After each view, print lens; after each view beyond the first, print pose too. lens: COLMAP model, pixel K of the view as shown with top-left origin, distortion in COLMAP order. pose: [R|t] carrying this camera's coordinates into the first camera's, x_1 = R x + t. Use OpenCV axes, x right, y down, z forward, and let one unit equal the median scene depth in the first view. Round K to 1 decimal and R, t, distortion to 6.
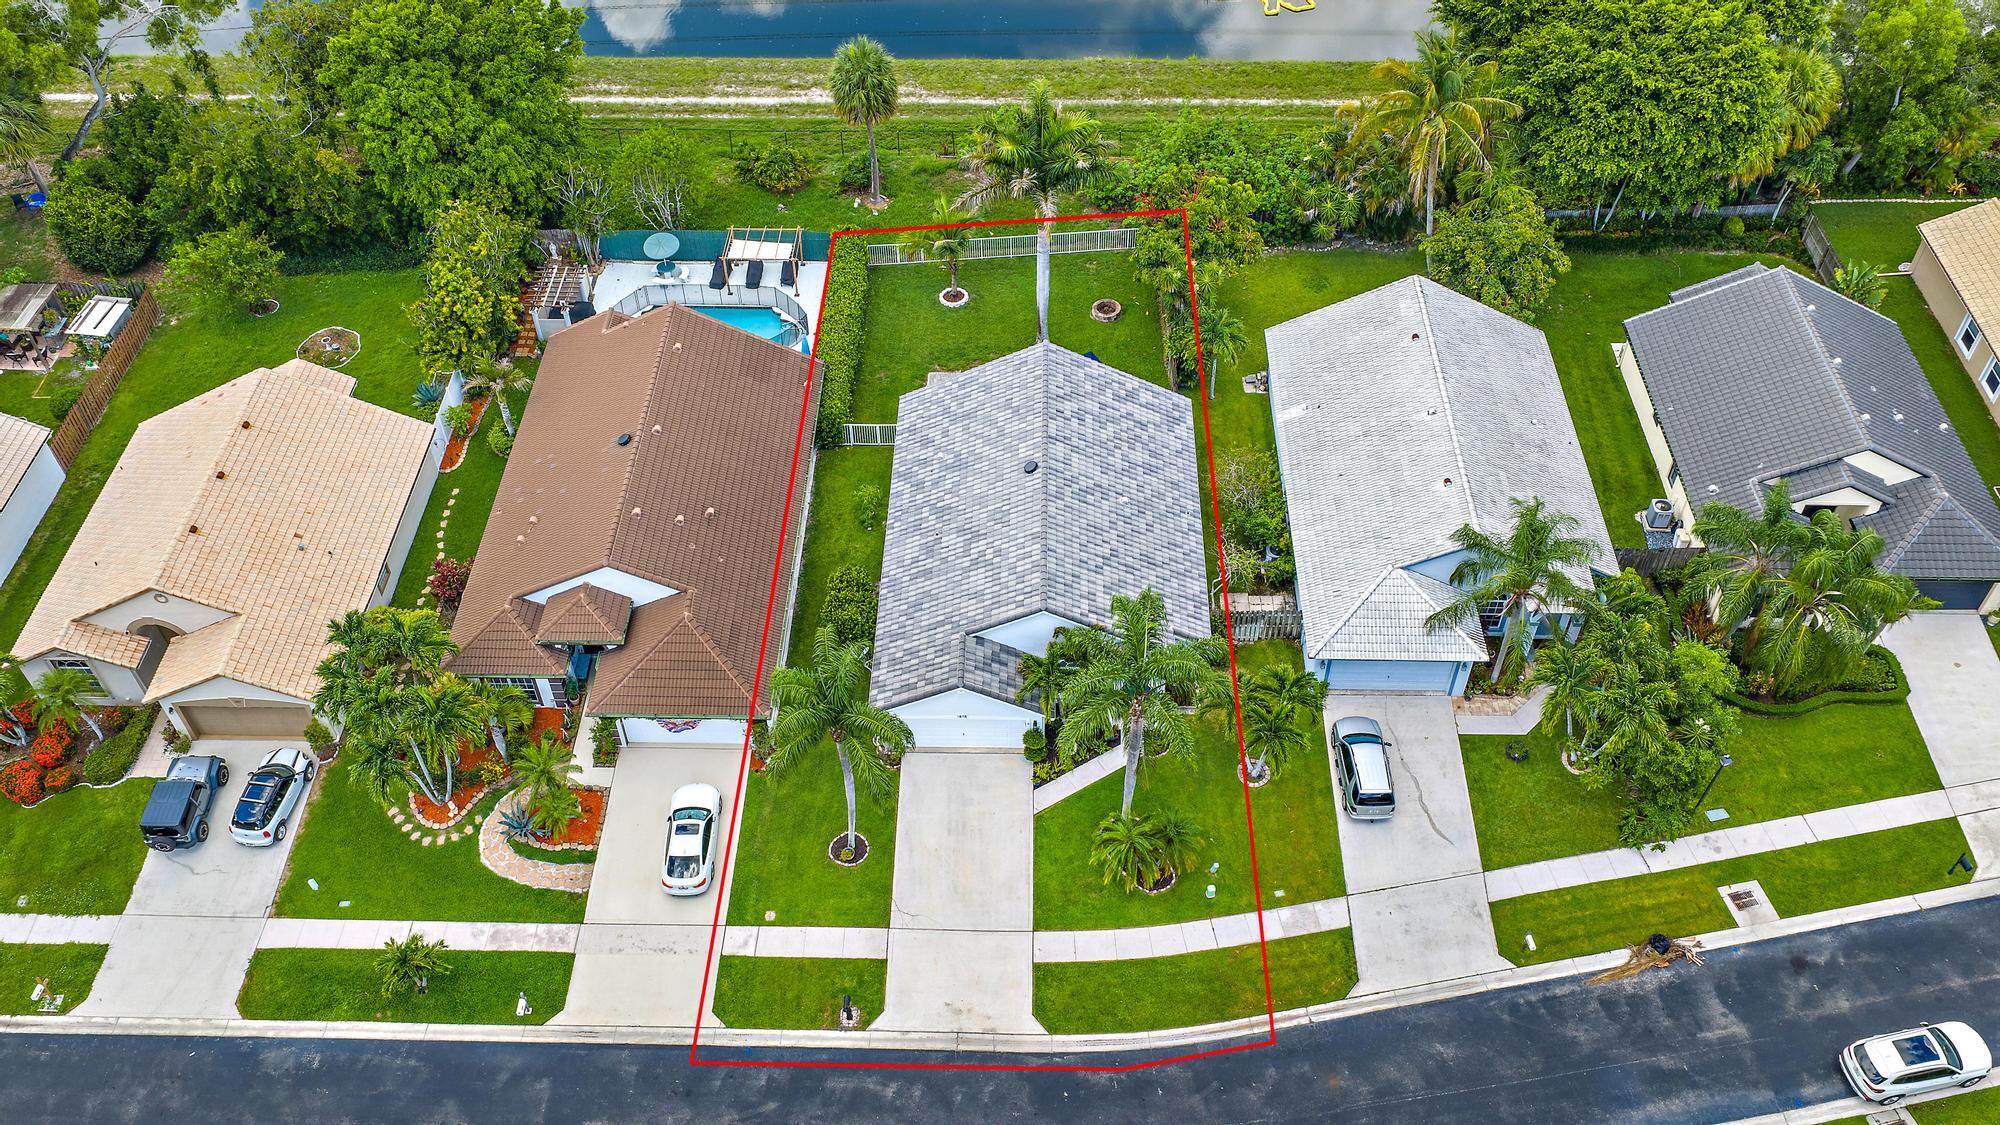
lens RADIAL K [[1657.1, 0, 1020.2], [0, 1657.1, 572.4], [0, 0, 1]] dist [0.033782, -0.003189]
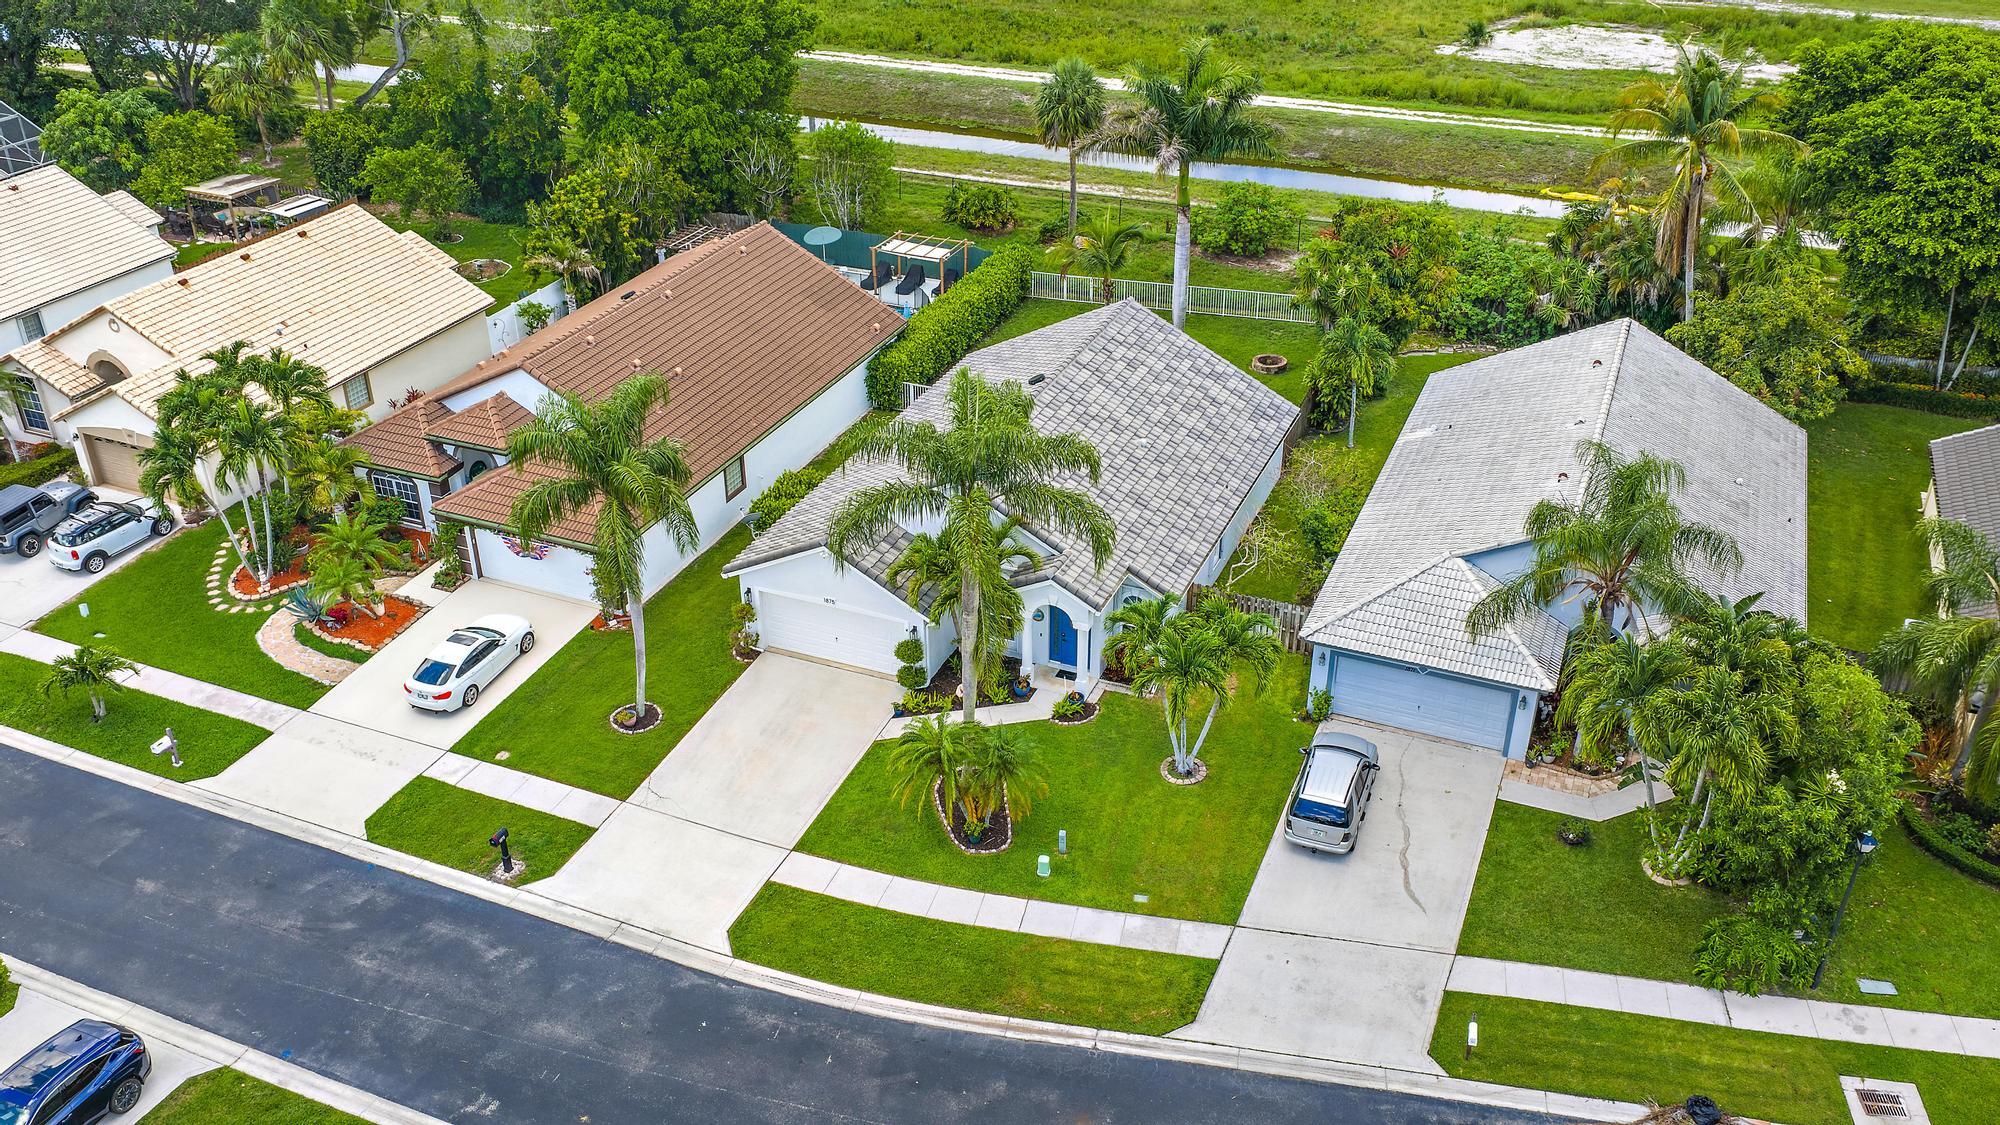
lens RADIAL K [[1654.2, 0, 1000.0], [0, 1654.2, 562.5], [0, 0, 1]] dist [0.015441, -0.001413]
pose [[0.929520, 0.187266, -0.317685, 0.289430], [-0.270345, 0.931943, -0.241652, 0.241641], [0.250811, 0.310505, 0.916886, 0.311475]]
